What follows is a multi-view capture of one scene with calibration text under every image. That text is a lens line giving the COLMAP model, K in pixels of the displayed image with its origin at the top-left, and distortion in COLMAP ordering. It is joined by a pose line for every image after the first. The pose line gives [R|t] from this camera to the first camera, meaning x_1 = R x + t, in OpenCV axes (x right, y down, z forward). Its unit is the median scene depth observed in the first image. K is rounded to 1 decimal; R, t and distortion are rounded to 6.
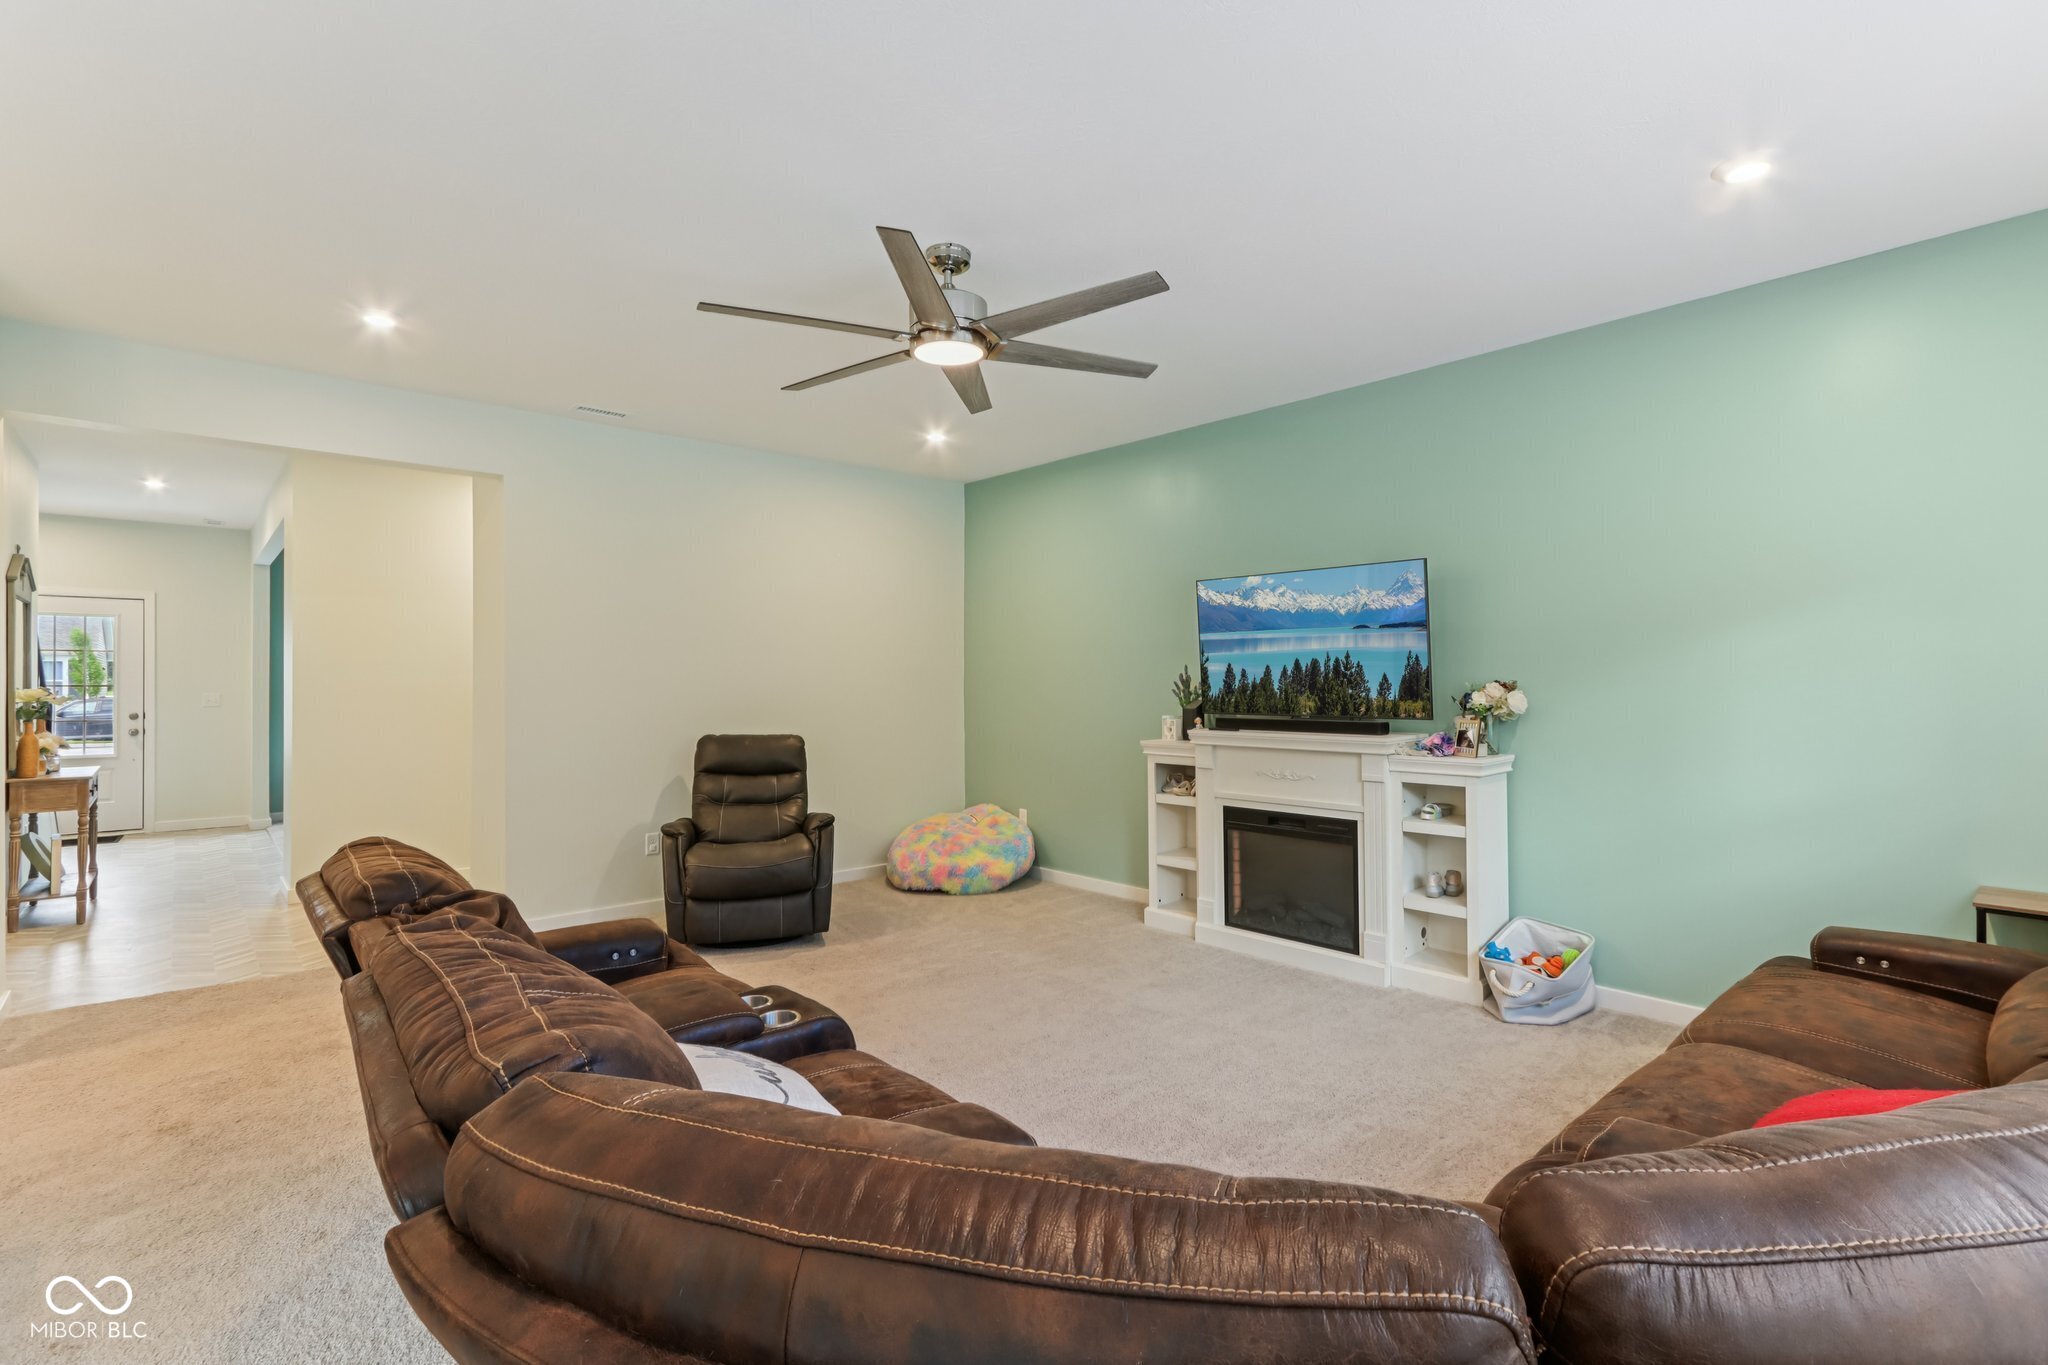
lens RADIAL K [[957.0, 0, 1017.7], [0, 957.0, 676.6], [0, 0, 1]] dist [0.004262, 0.000409]
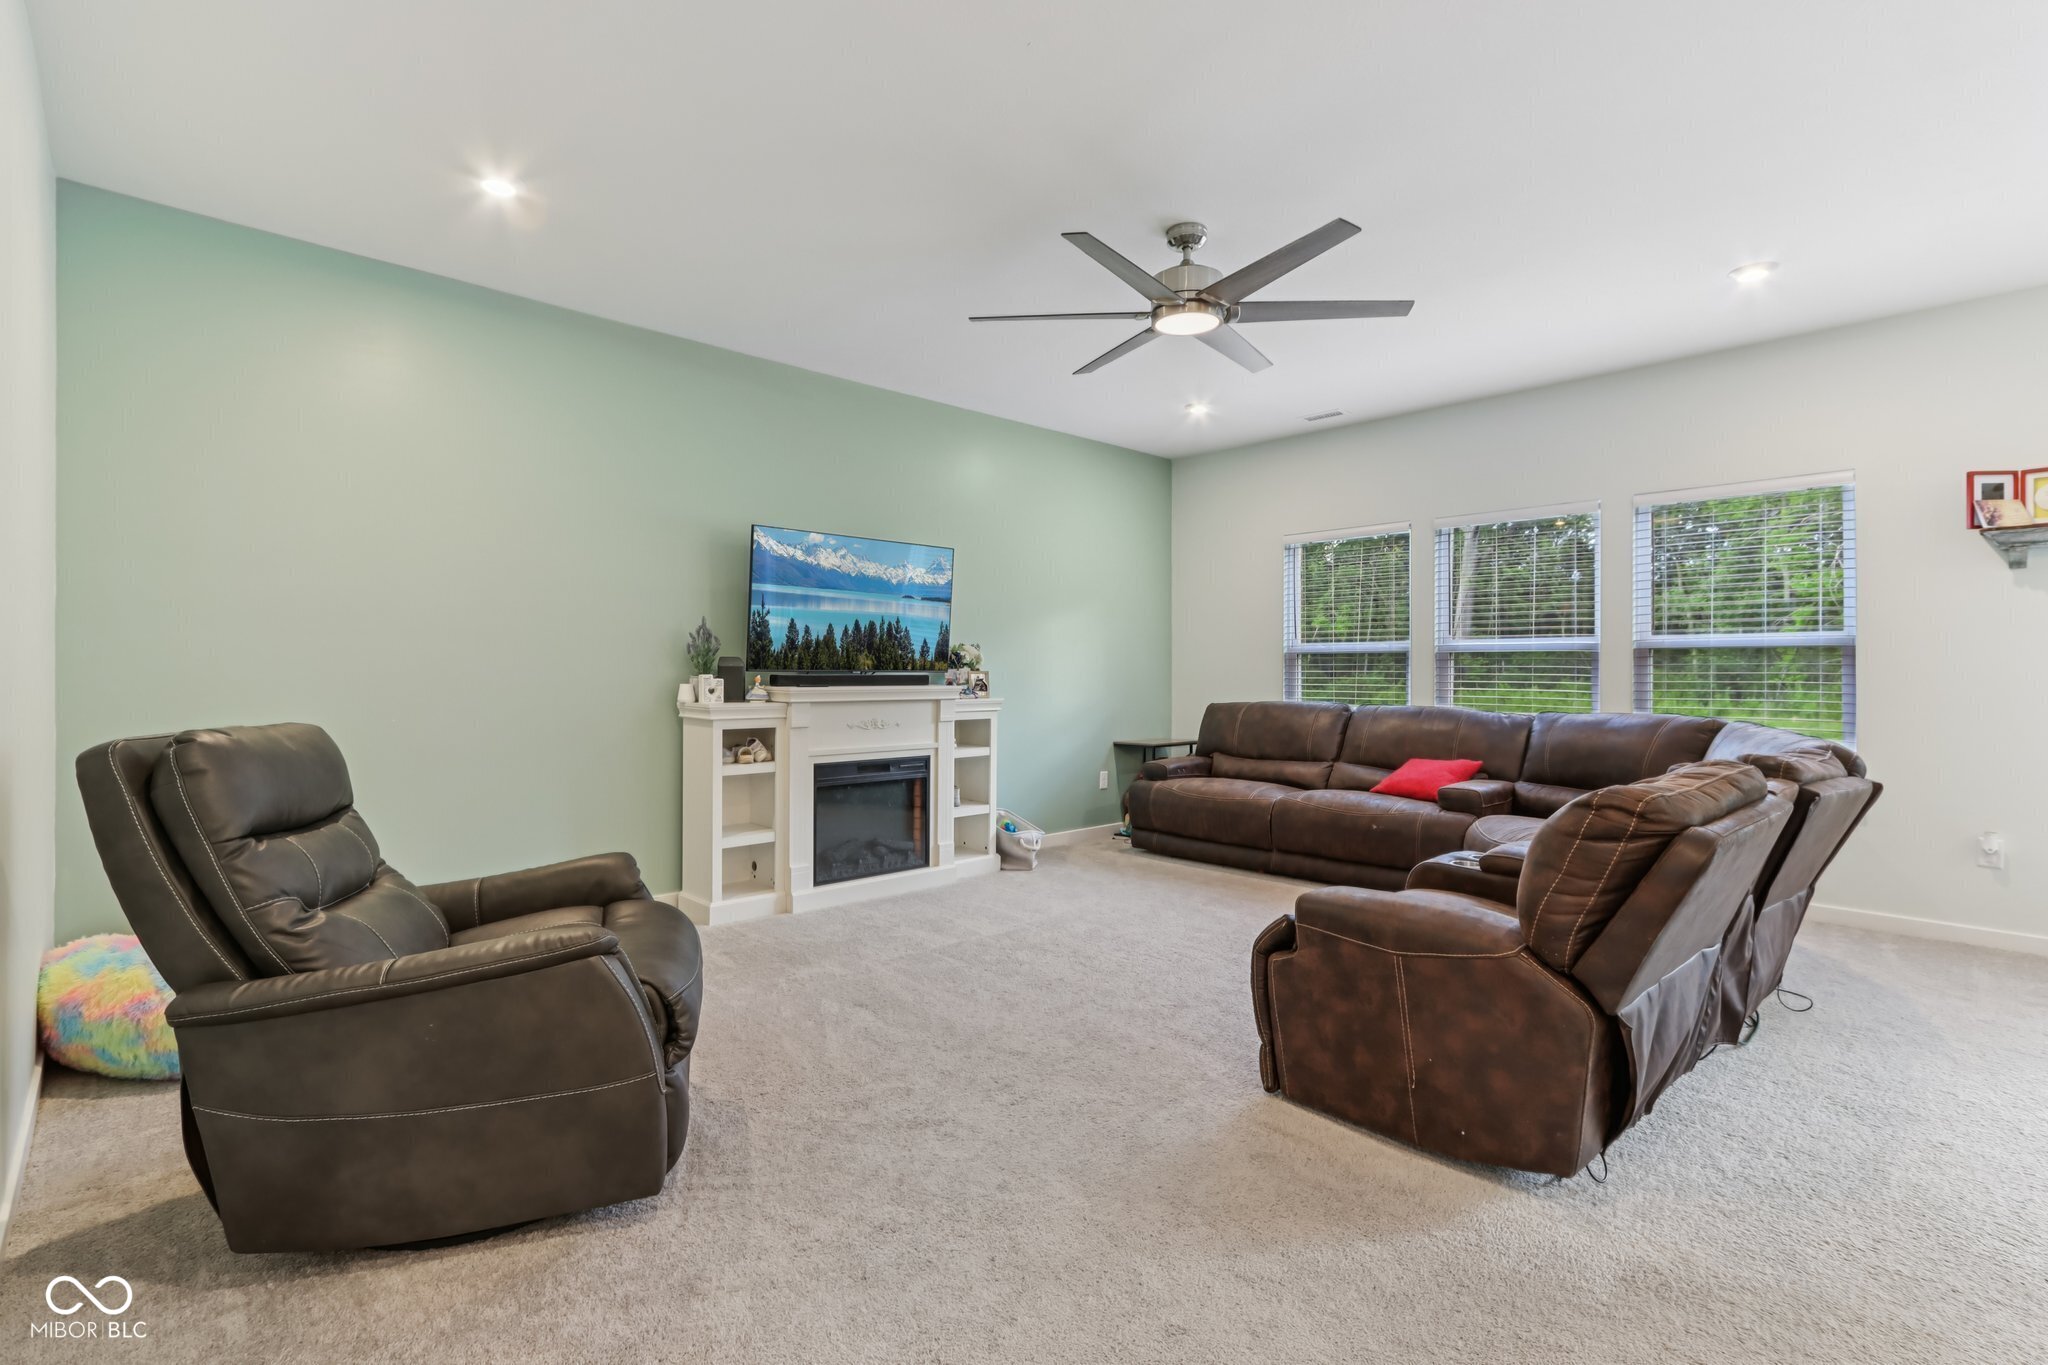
lens RADIAL K [[957.0, 0, 1023.4], [0, 957.0, 674.7], [0, 0, 1]] dist [0.004262, 0.000409]
pose [[-0.062374, 0.013222, 0.997965, -0.786572], [-0.008470, 0.999869, -0.013777, 0.056359], [-0.998017, -0.009312, -0.062254, 0.866101]]
